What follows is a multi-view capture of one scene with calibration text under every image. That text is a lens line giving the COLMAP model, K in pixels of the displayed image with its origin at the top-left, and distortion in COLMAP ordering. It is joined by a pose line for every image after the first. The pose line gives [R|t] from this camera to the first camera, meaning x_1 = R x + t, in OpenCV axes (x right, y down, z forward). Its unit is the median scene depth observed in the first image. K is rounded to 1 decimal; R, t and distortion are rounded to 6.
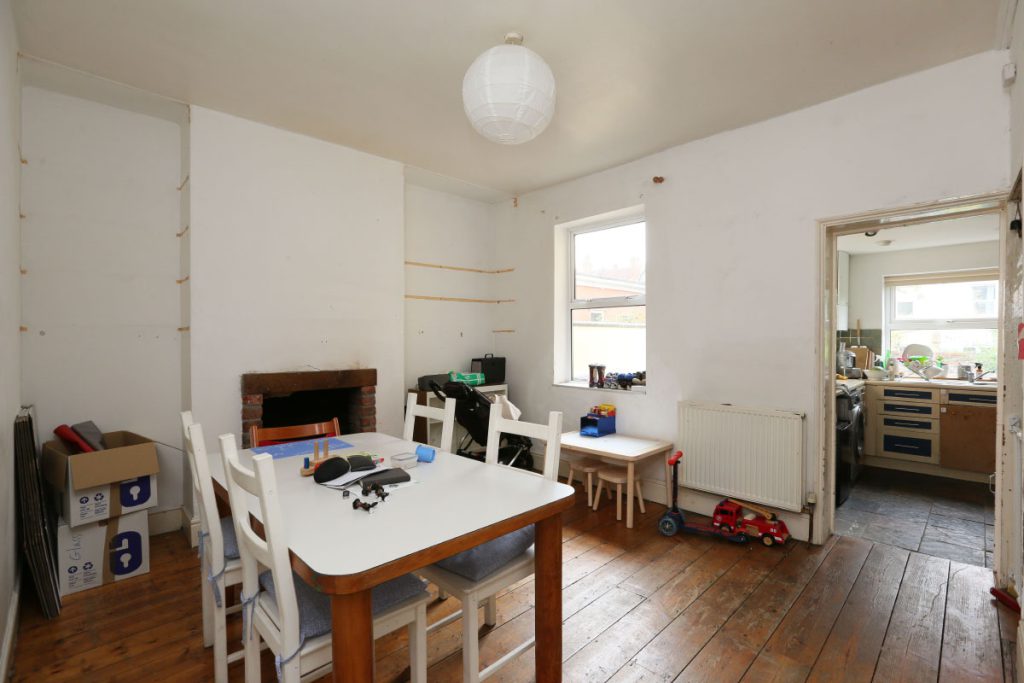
lens RADIAL K [[477.5, 0, 522.5], [0, 477.5, 341.5], [0, 0, 1]] dist [-0.055456, 0.029047]
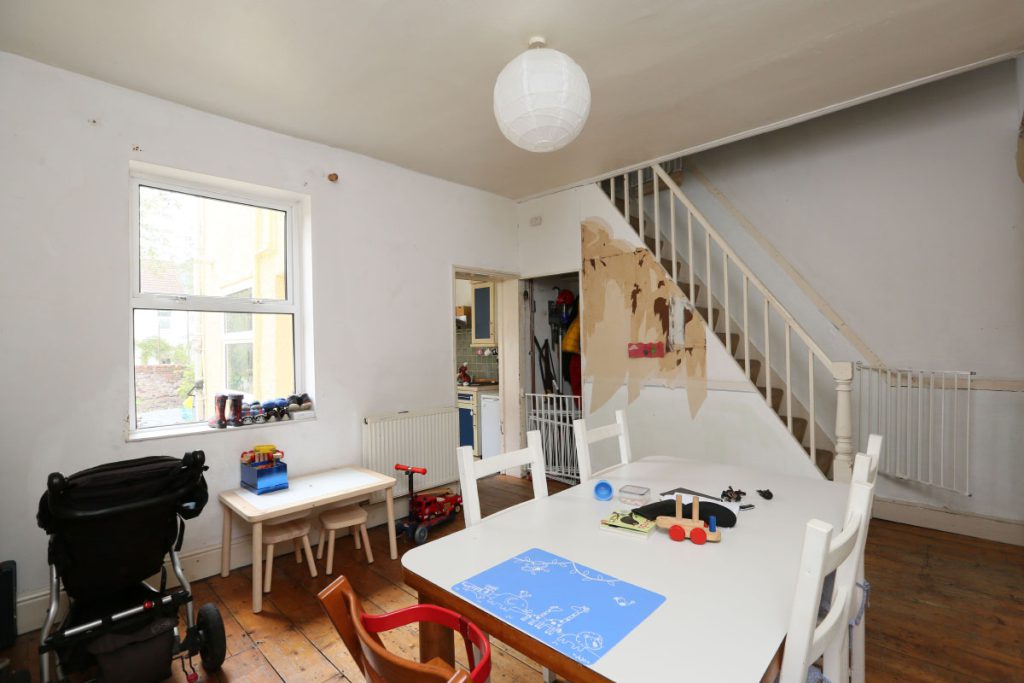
lens RADIAL K [[477.5, 0, 522.5], [0, 477.5, 341.5], [0, 0, 1]] dist [-0.055456, 0.029047]
pose [[-0.036138, 0.007909, 0.999315, -0.847760], [0.021047, 0.999753, -0.007152, -0.021676], [-0.999125, 0.020774, -0.036296, 0.930877]]
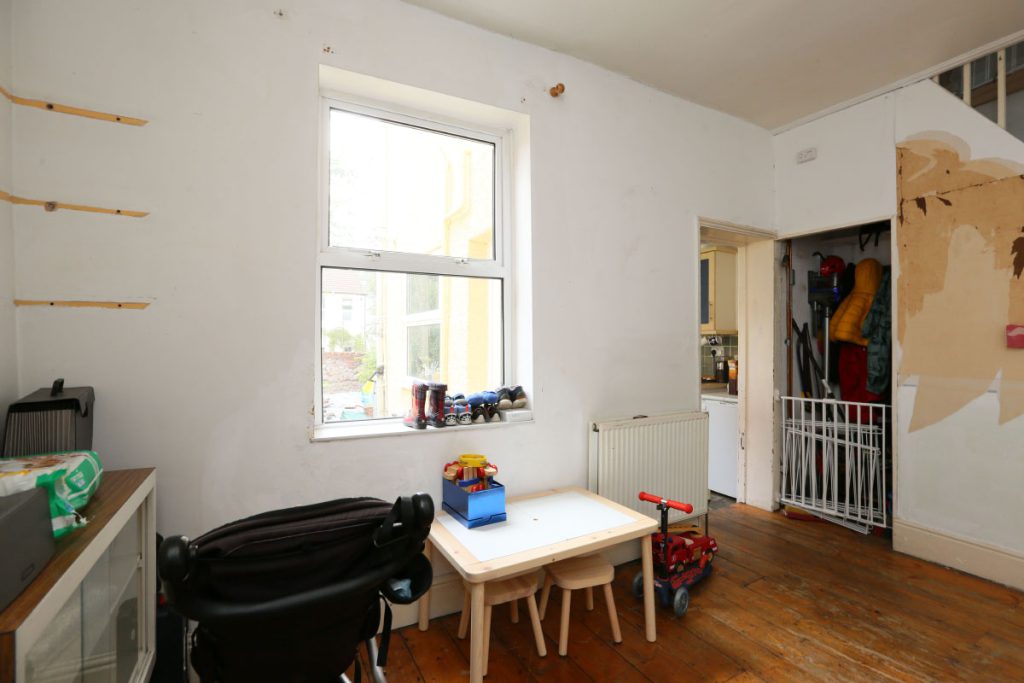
lens RADIAL K [[477.5, 0, 522.5], [0, 477.5, 341.5], [0, 0, 1]] dist [-0.055456, 0.029047]
pose [[0.259459, -0.000719, 0.965754, -0.487111], [0.004037, 0.999992, -0.000340, 0.007540], [-0.965746, 0.003987, 0.259460, 1.203616]]
